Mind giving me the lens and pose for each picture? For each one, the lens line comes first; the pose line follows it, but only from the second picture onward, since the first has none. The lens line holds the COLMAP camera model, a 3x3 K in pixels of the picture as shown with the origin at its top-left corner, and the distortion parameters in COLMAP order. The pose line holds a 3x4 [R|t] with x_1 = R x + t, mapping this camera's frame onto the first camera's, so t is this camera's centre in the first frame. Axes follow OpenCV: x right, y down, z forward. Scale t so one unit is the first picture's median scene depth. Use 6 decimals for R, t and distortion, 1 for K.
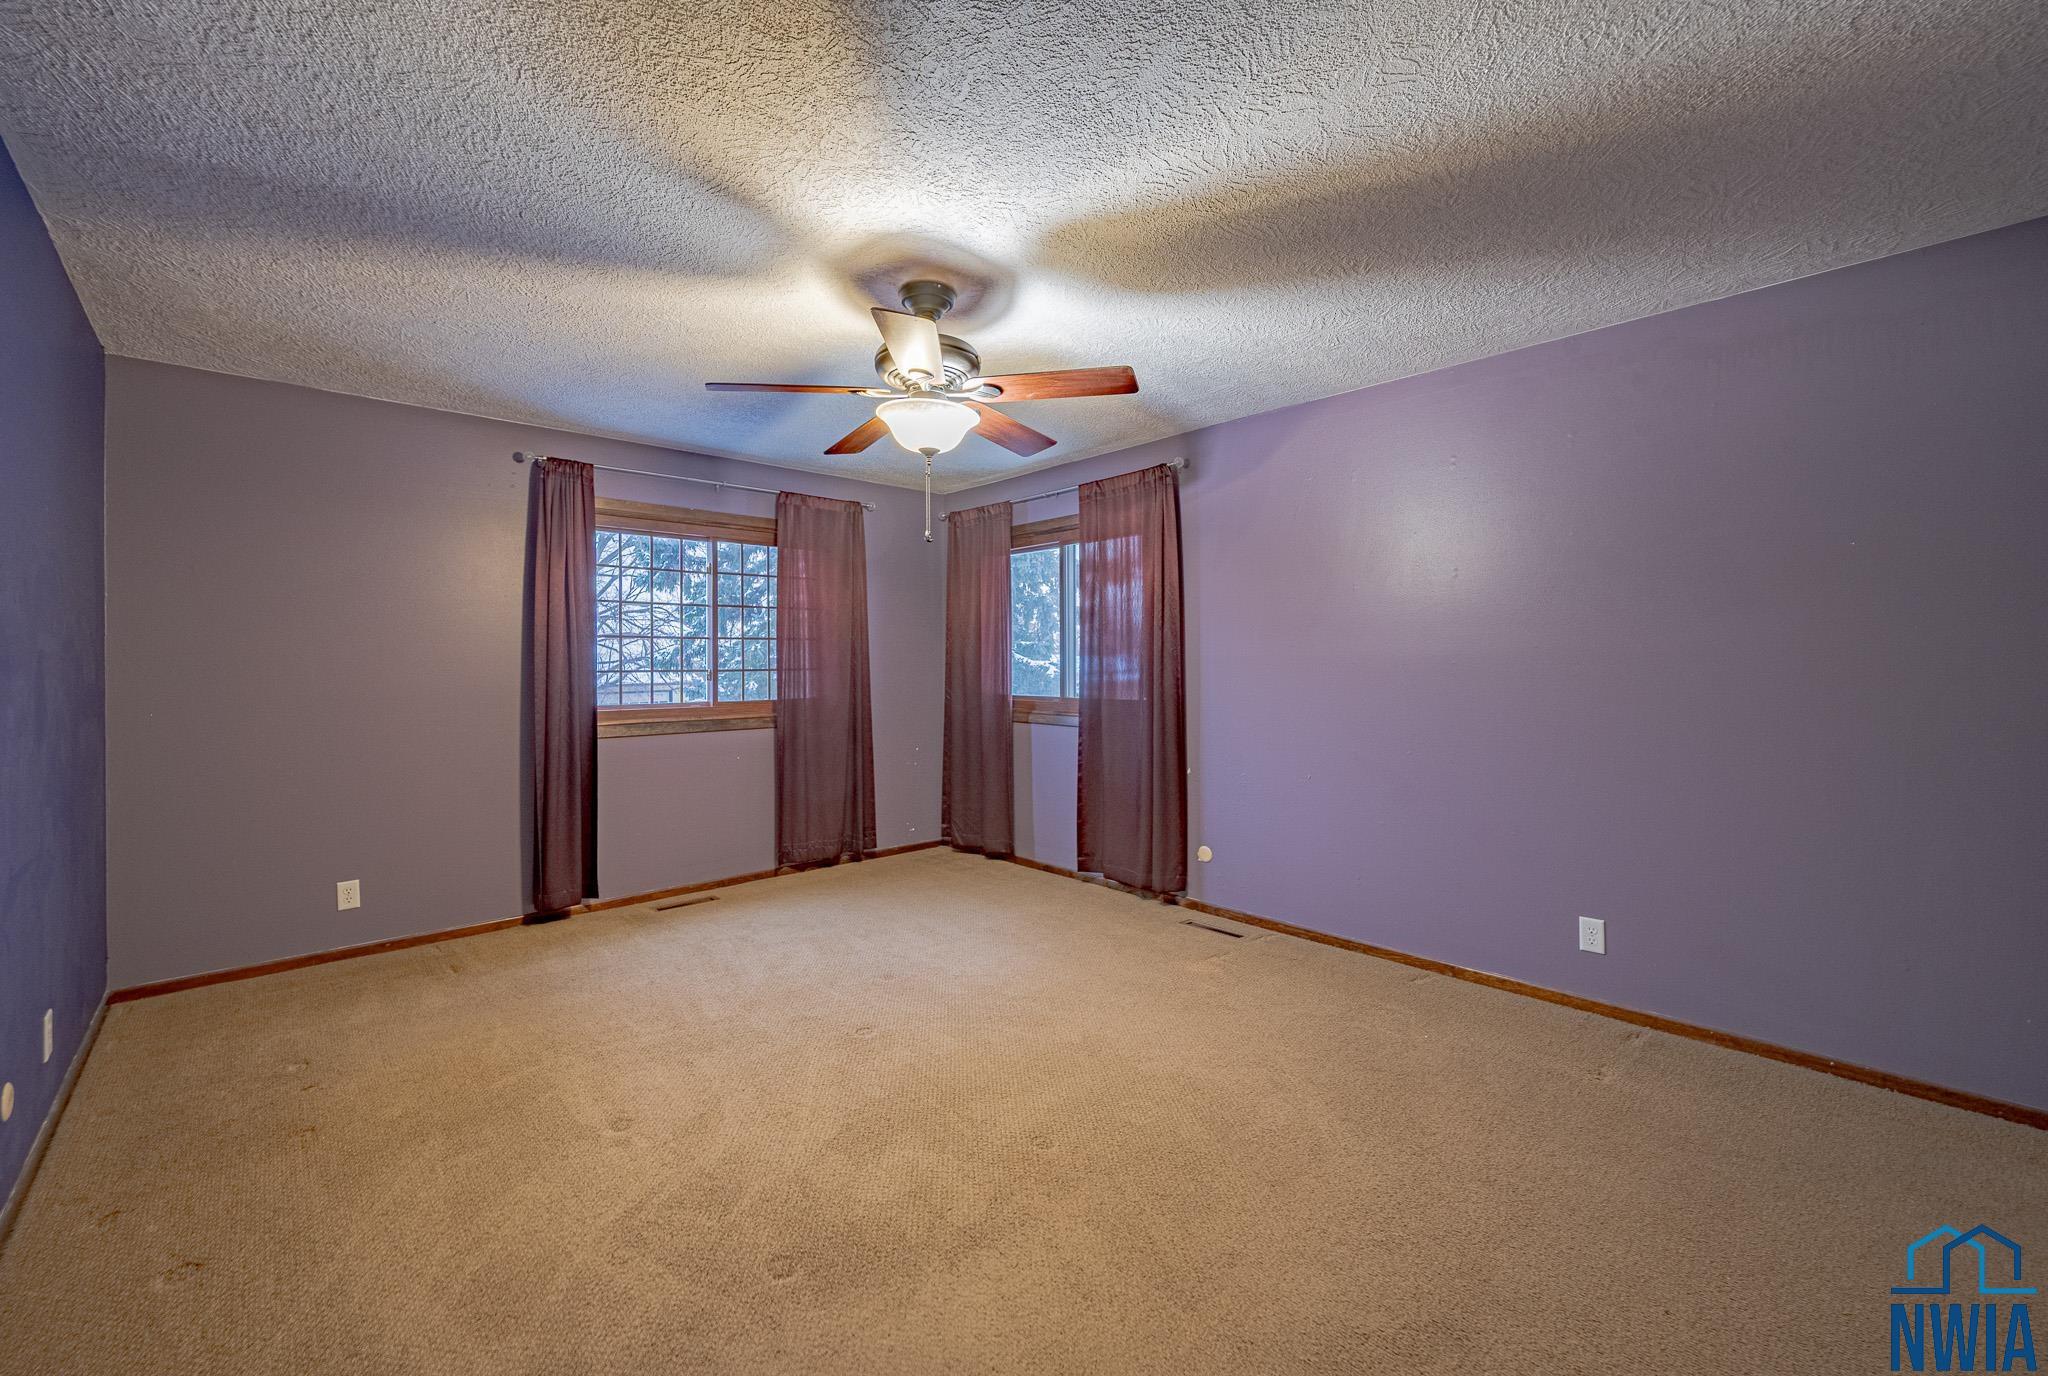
lens RADIAL K [[822.9, 0, 1023.4], [0, 822.9, 668.8], [0, 0, 1]] dist [-0.000349, 0.000274]
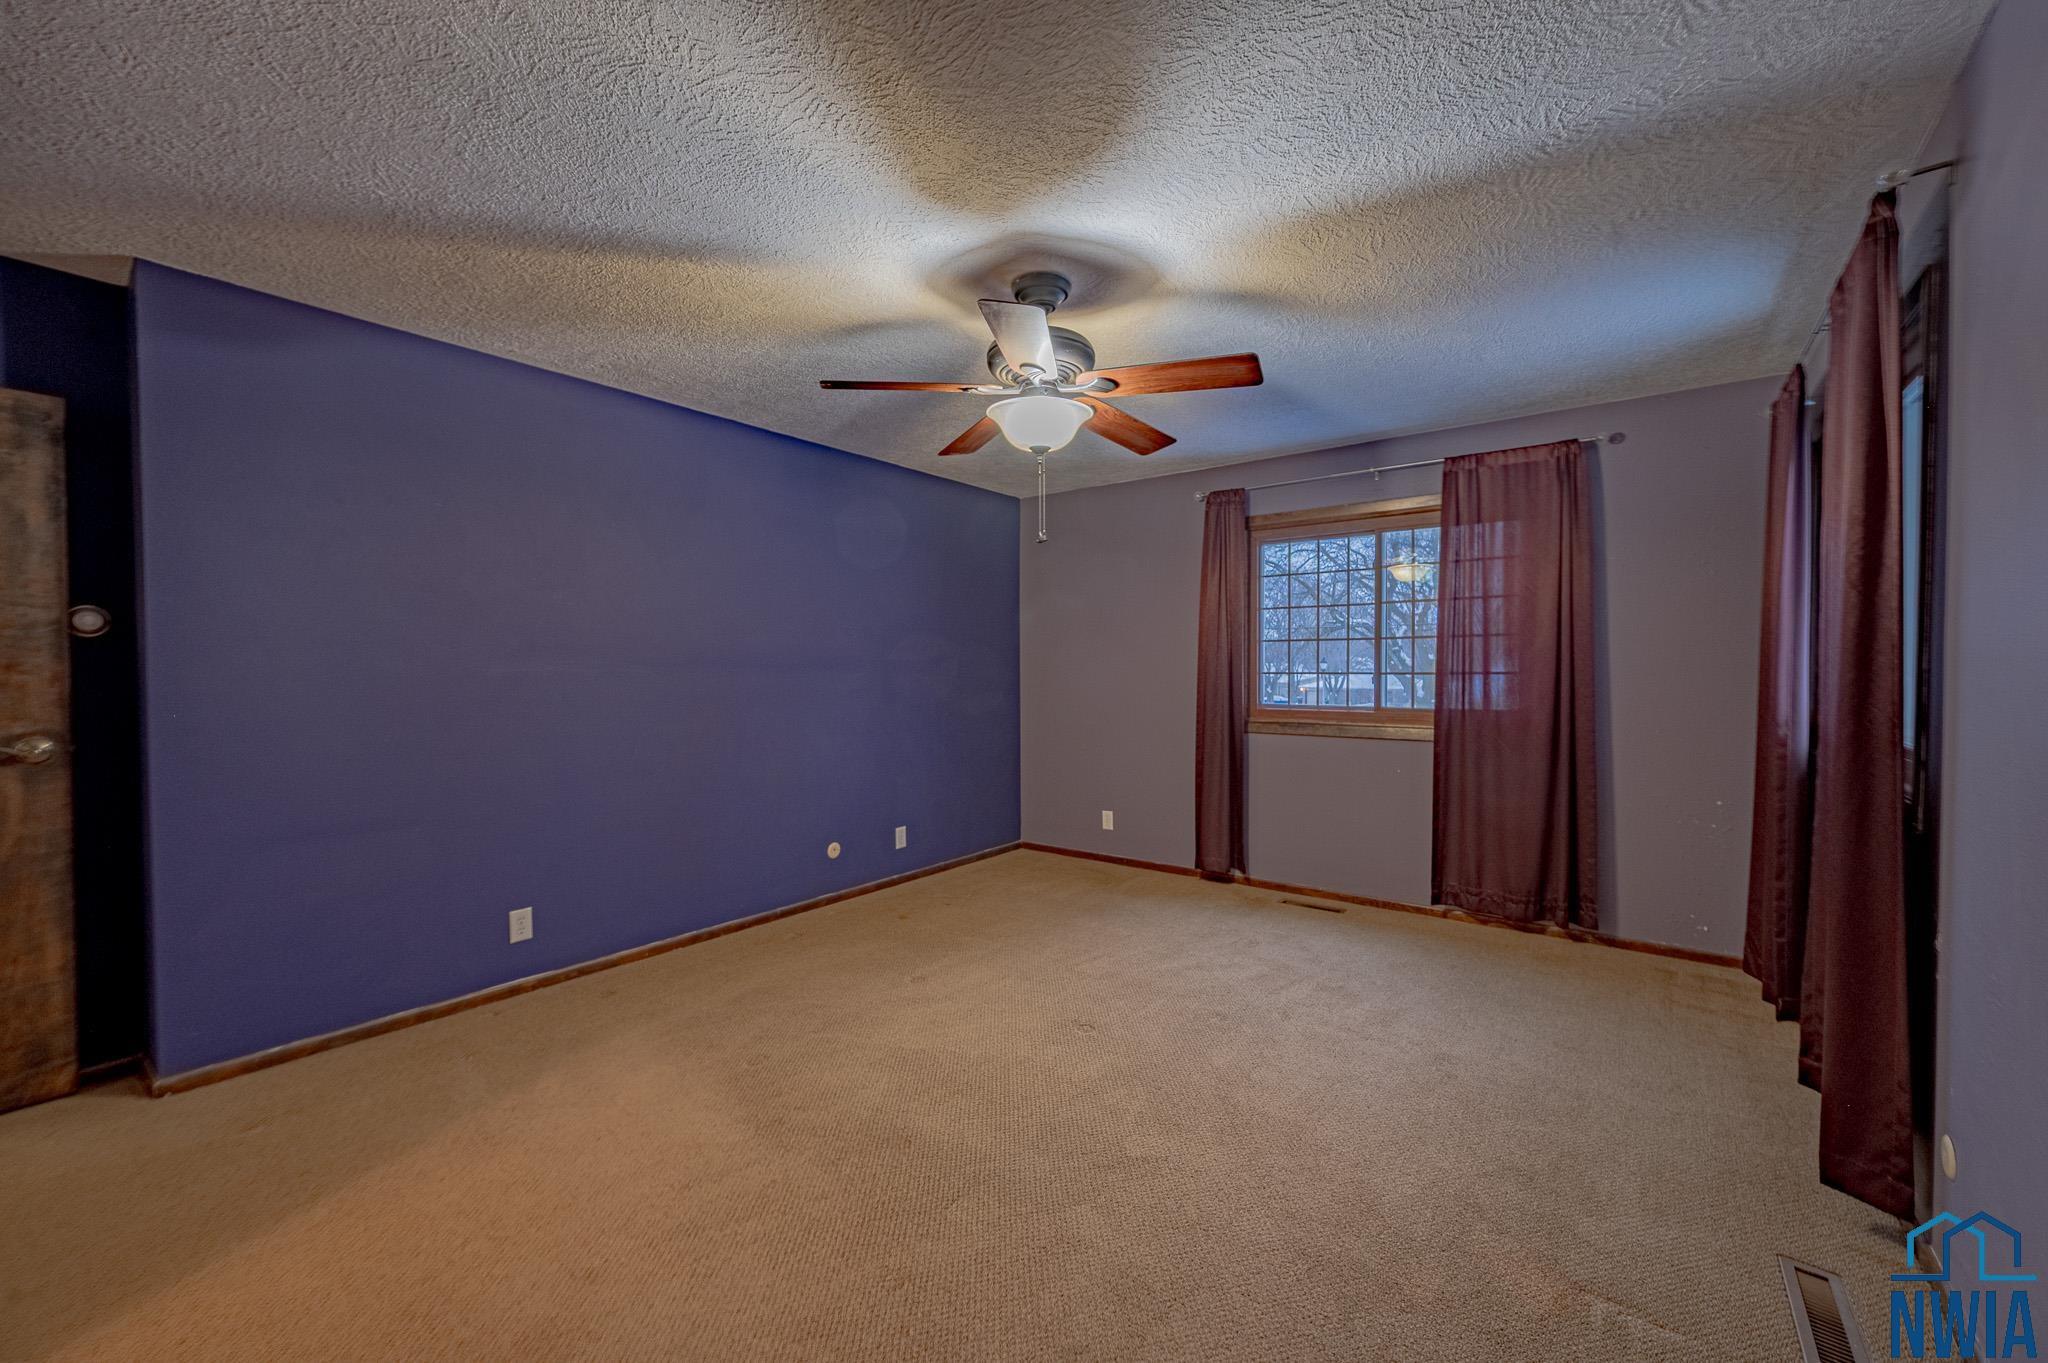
lens RADIAL K [[809.8, 0, 1011.4], [0, 809.8, 694.4], [0, 0, 1]] dist [-0.002995, 0.000422]
pose [[0.167500, 0.036322, -0.985203, 0.517054], [-0.004671, 0.999339, 0.036049, -0.005834], [0.985861, -0.001436, 0.167559, 0.501504]]
